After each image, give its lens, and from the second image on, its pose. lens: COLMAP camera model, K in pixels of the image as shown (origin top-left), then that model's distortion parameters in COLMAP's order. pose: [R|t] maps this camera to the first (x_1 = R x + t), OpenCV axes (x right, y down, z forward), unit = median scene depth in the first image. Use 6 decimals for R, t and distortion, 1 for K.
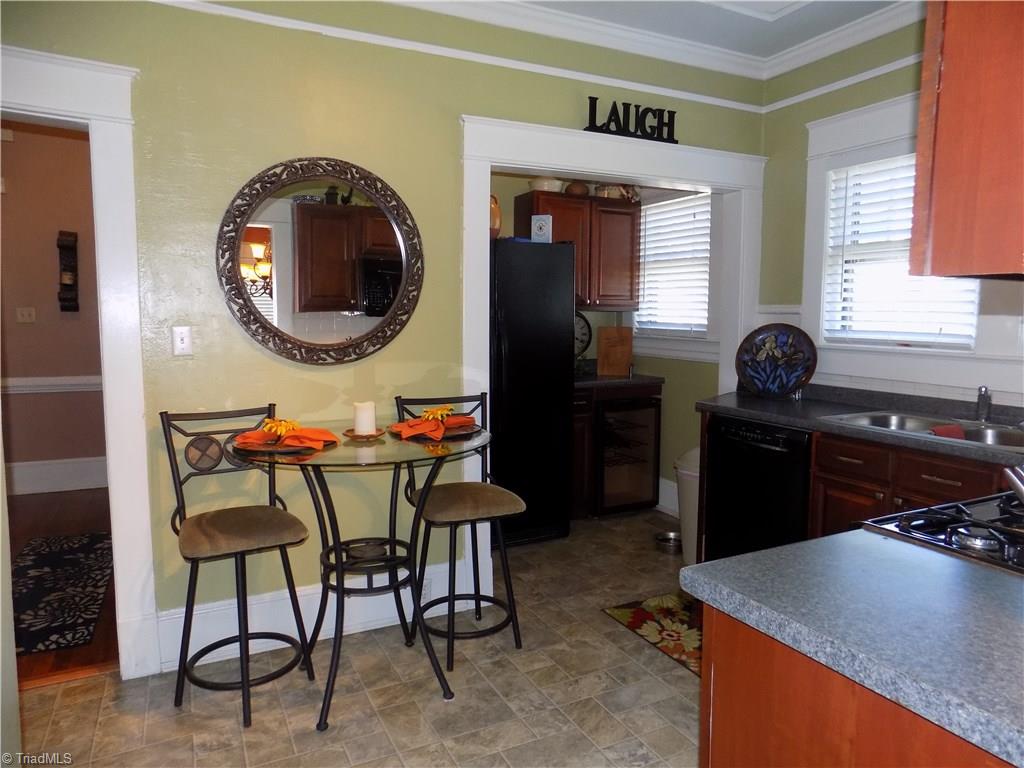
lens RADIAL K [[684.7, 0, 507.4], [0, 684.7, 370.7], [0, 0, 1]] dist [-0.043850, 0.006508]
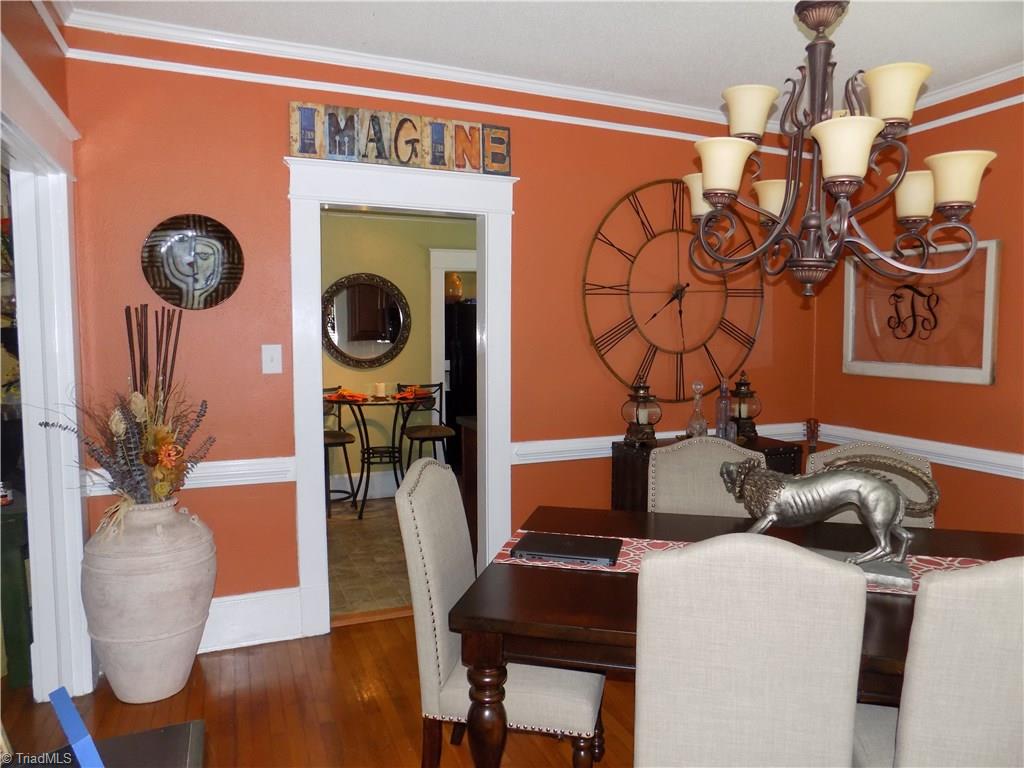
lens RADIAL K [[684.7, 0, 507.4], [0, 684.7, 370.7], [0, 0, 1]] dist [-0.043850, 0.006508]
pose [[0.997861, -0.000847, -0.065362, 0.335120], [-0.001111, 0.999552, -0.029914, 0.065049], [0.065358, 0.029922, 0.997413, -1.153304]]
